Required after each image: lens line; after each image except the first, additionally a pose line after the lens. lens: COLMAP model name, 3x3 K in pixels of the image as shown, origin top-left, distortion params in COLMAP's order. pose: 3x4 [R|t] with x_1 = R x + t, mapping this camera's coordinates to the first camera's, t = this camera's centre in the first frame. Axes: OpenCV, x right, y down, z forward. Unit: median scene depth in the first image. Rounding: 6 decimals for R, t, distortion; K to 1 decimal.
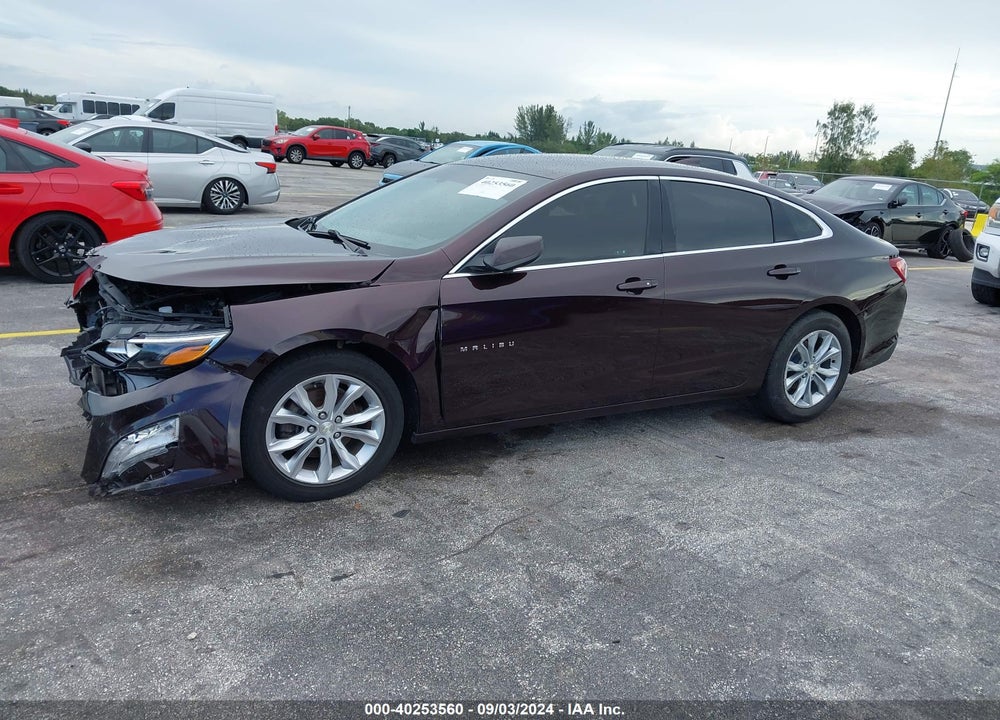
lens RADIAL K [[787.3, 0, 500.3], [0, 787.3, 363.5], [0, 0, 1]] dist [0.019710, -0.023254]
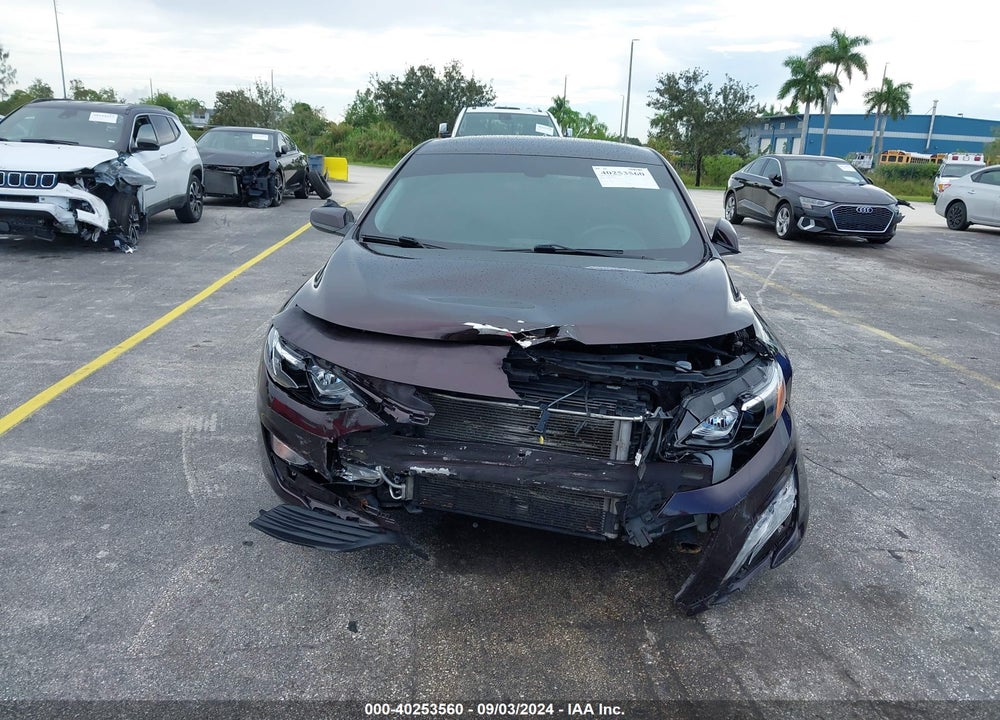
lens RADIAL K [[787.3, 0, 512.0], [0, 787.3, 369.3], [0, 0, 1]] dist [0.019710, -0.023254]
pose [[0.549492, -0.279380, 0.787404, -0.919925], [0.217751, 0.957753, 0.187864, -0.201015], [-0.806625, 0.068229, 0.587113, 0.519901]]
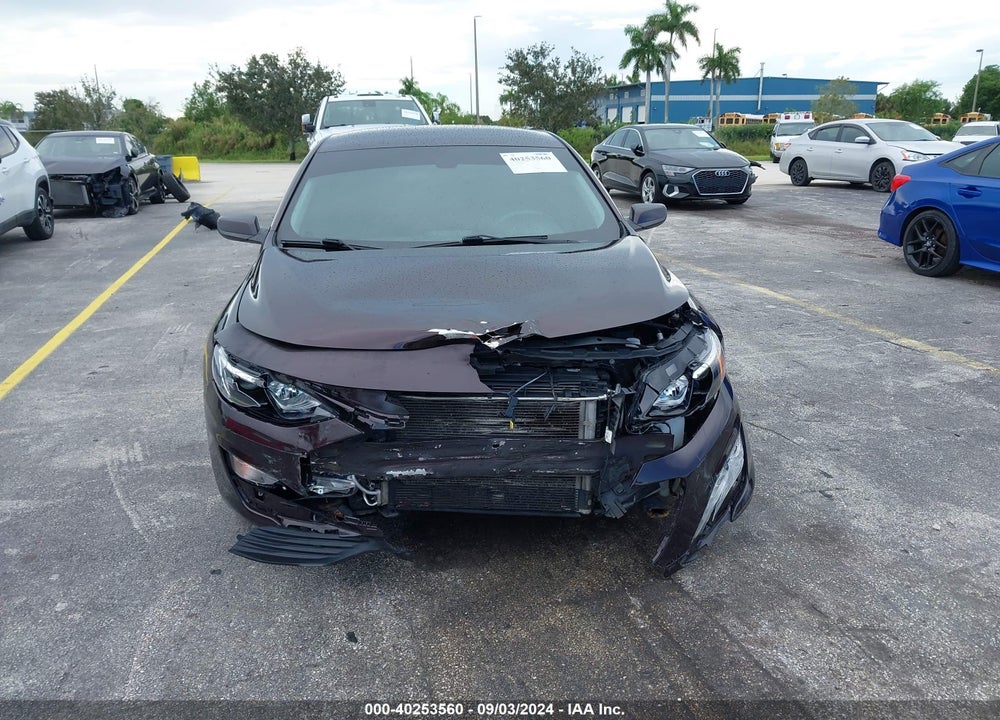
lens RADIAL K [[787.3, 0, 510.7], [0, 787.3, 379.2], [0, 0, 1]] dist [0.019710, -0.023254]
pose [[0.386487, -0.358399, 0.849810, -0.959685], [0.285654, 0.922617, 0.259192, -0.228902], [-0.876943, 0.142577, 0.458958, 0.577249]]
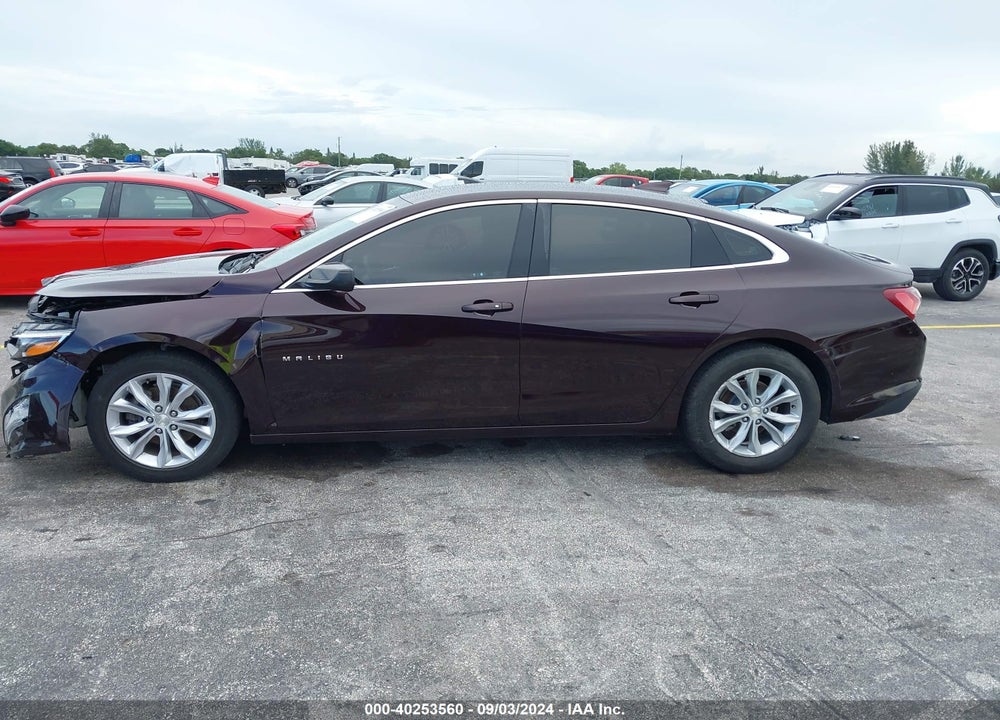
lens RADIAL K [[787.3, 0, 498.1], [0, 787.3, 355.5], [0, 0, 1]] dist [0.019710, -0.023254]
pose [[0.915454, 0.043087, -0.400109, 0.539997], [-0.070280, 0.996090, -0.053536, 0.012481], [0.396238, 0.077130, 0.914903, 0.099946]]
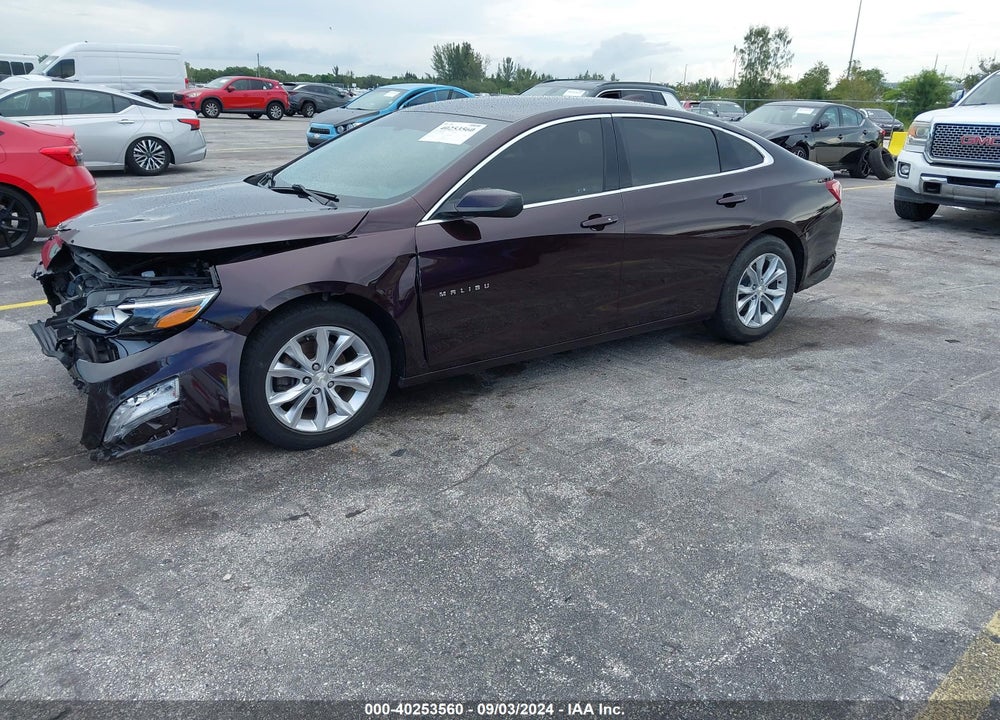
lens RADIAL K [[787.3, 0, 496.9], [0, 787.3, 367.1], [0, 0, 1]] dist [0.019710, -0.023254]
pose [[0.994482, -0.076231, 0.072074, -0.048042], [0.070754, 0.994616, 0.075722, 0.004113], [-0.077459, -0.070204, 0.994521, -0.040981]]
